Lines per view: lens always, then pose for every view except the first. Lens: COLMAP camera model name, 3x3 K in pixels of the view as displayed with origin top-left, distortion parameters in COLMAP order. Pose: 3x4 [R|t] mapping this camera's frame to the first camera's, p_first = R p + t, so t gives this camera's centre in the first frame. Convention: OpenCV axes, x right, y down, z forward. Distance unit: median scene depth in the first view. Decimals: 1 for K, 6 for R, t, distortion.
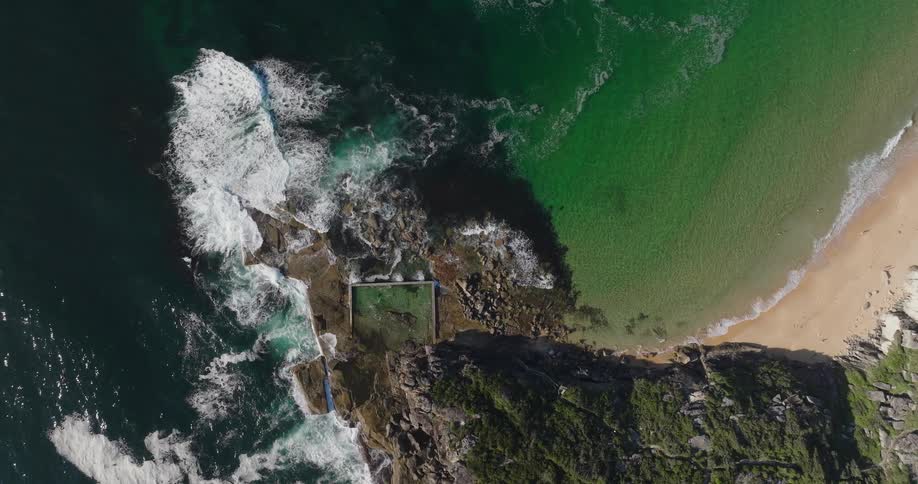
lens RADIAL K [[669.6, 0, 457.6], [0, 669.6, 245.2], [0, 0, 1]] dist [0.005309, 0.010250]
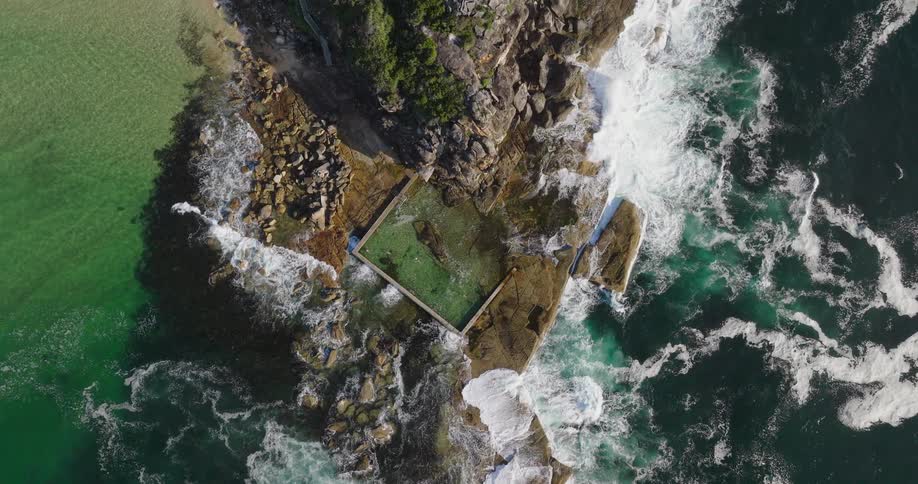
lens RADIAL K [[669.6, 0, 457.6], [0, 669.6, 245.2], [0, 0, 1]] dist [0.005309, 0.010250]
pose [[-0.765127, -0.643842, 0.006996, -0.111061], [0.643722, -0.765135, -0.013835, 0.130913], [0.014260, -0.006082, 0.999880, 0.392664]]
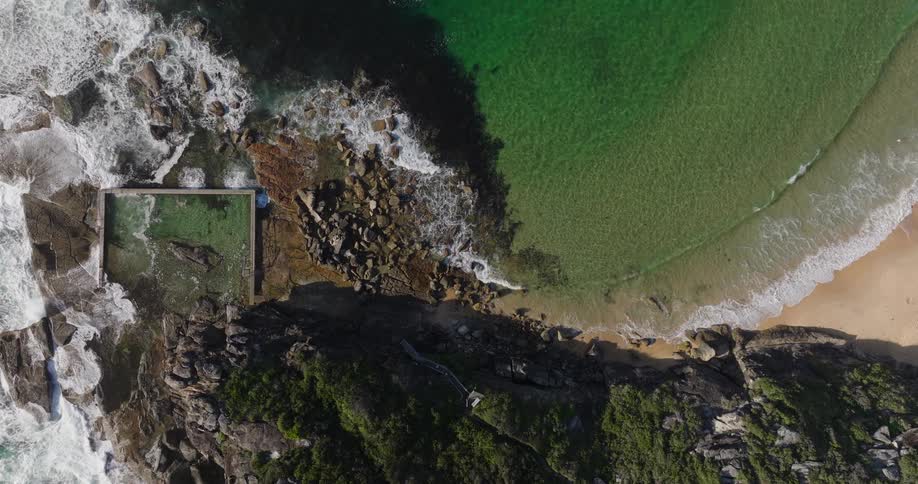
lens RADIAL K [[669.6, 0, 457.6], [0, 669.6, 245.2], [0, 0, 1]] dist [0.005309, 0.010250]
pose [[0.999002, 0.044666, 0.000886, 0.133466], [-0.044664, 0.999000, -0.001988, 0.093408], [-0.000974, 0.001947, 0.999998, 0.456730]]
